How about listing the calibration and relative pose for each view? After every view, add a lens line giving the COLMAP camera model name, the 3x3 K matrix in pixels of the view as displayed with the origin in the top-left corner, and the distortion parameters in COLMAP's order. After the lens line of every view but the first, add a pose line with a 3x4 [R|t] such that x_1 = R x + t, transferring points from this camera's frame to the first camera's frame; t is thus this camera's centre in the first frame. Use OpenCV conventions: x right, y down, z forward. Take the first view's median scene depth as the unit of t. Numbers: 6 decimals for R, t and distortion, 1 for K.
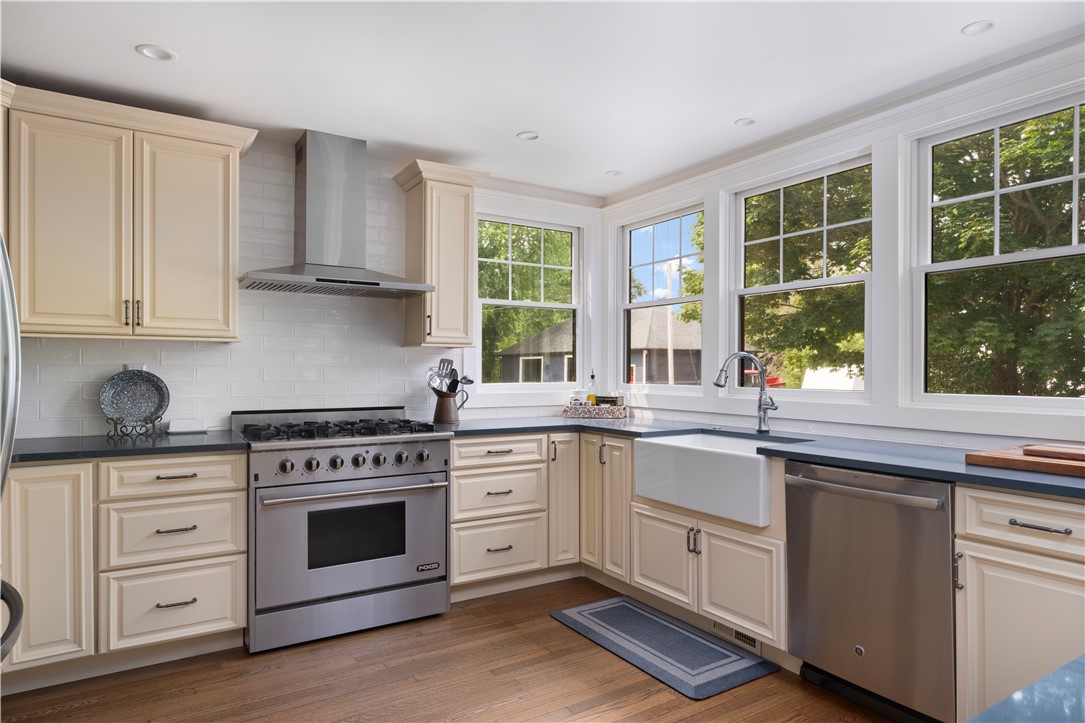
lens RADIAL K [[642.7, 0, 541.4], [0, 642.7, 370.5], [0, 0, 1]] dist [-0.000354, 0.000962]
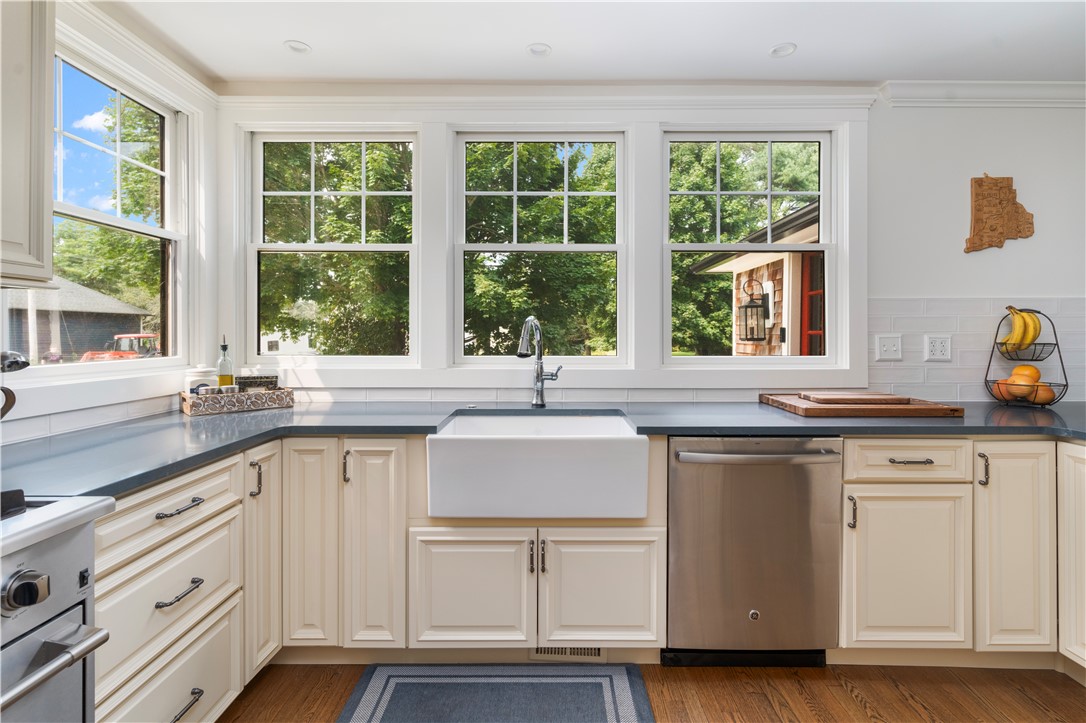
lens RADIAL K [[545.5, 0, 549.4], [0, 545.5, 325.6], [0, 0, 1]] dist [0.011992, 0.000321]
pose [[0.531714, 0.003227, 0.846918, -0.287857], [0.002583, 0.999982, -0.005432, -0.011390], [-0.846920, 0.005076, 0.531696, 0.568708]]
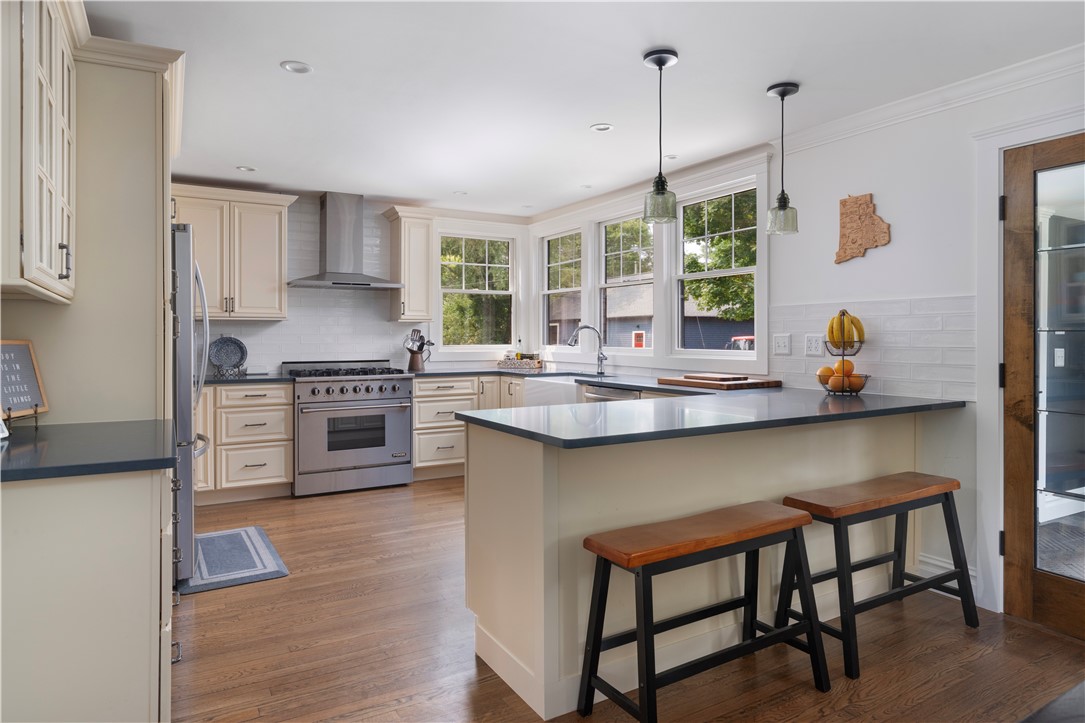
lens RADIAL K [[652.3, 0, 544.7], [0, 652.3, 335.2], [0, 0, 1]] dist [-0.003809, -0.000789]
pose [[0.999291, -0.003448, -0.037490, 0.258428], [0.003326, 0.999989, -0.003325, 0.002846], [0.037501, 0.003198, 0.999291, -0.658316]]
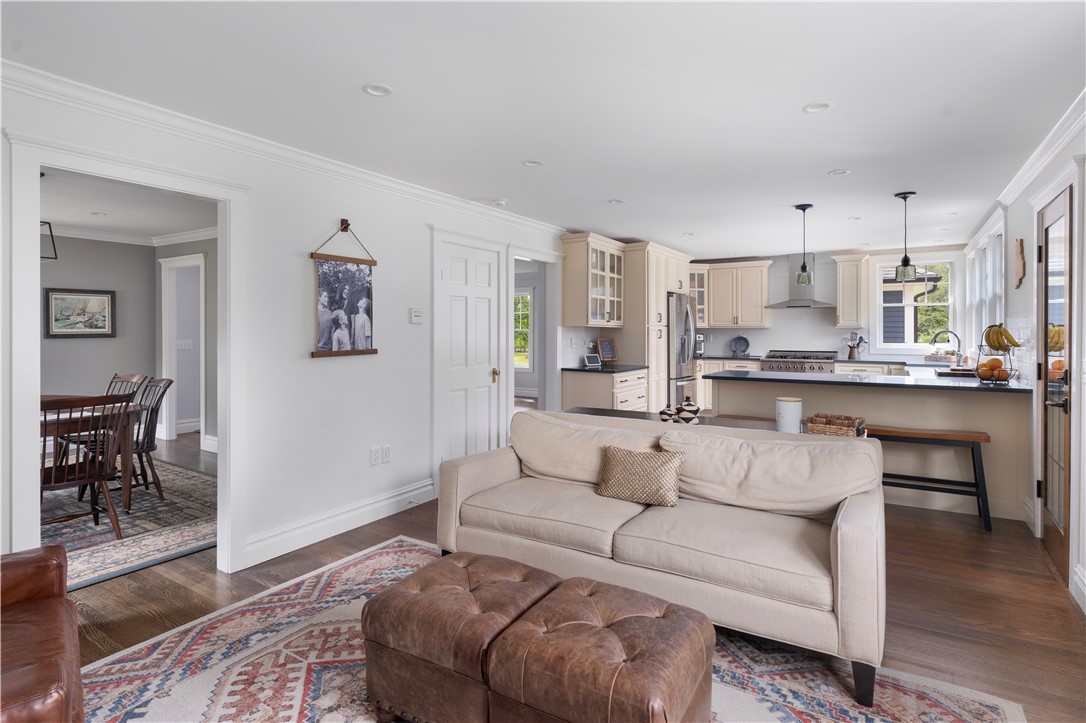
lens RADIAL K [[561.1, 0, 542.7], [0, 561.1, 331.7], [0, 0, 1]] dist [0.032737, 0.000085]
pose [[0.430687, -0.001452, -0.902500, 1.471129], [-0.000638, 0.999998, -0.001913, -0.018422], [0.902501, 0.001400, 0.430685, -1.117289]]
